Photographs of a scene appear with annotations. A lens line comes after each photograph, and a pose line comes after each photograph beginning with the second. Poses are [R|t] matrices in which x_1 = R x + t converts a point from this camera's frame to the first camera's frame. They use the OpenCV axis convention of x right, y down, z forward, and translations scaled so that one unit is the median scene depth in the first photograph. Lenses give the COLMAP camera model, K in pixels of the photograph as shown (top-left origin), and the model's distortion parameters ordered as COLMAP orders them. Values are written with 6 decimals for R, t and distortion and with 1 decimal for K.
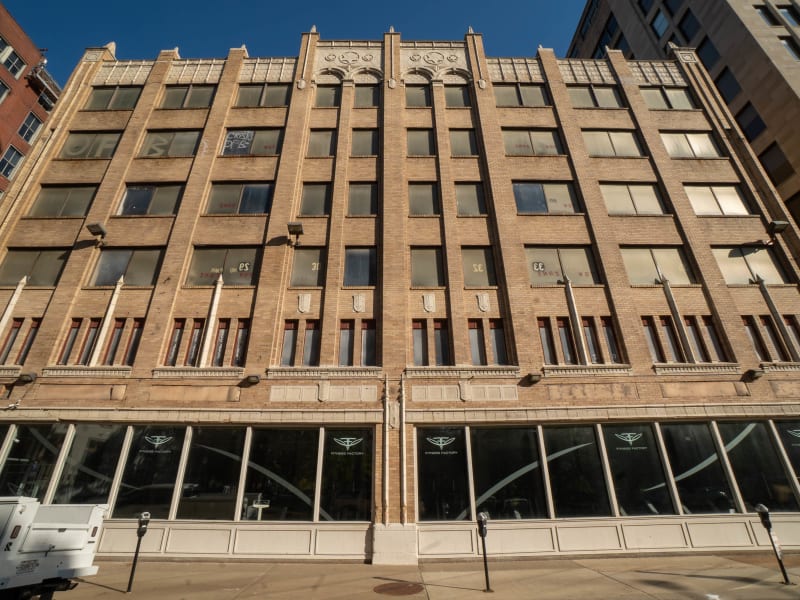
lens RADIAL K [[403.4, 0, 396.1], [0, 403.4, 280.0], [0, 0, 1]] dist [-0.067653, 0.025684]
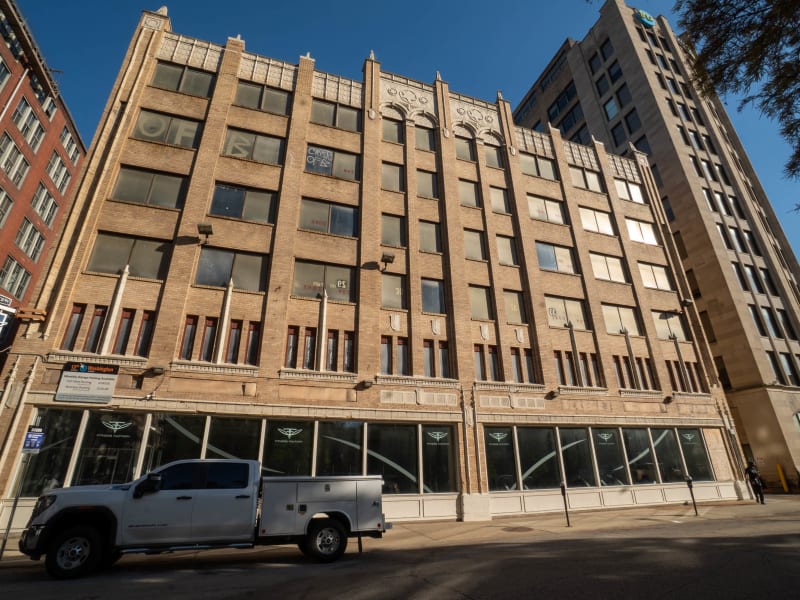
lens RADIAL K [[403.4, 0, 396.1], [0, 403.4, 280.0], [0, 0, 1]] dist [-0.067653, 0.025684]
pose [[0.950727, 0.133817, 0.279663, -0.643820], [-0.149637, 0.988089, 0.035902, -0.127042], [-0.271527, -0.075981, 0.959427, -0.195286]]
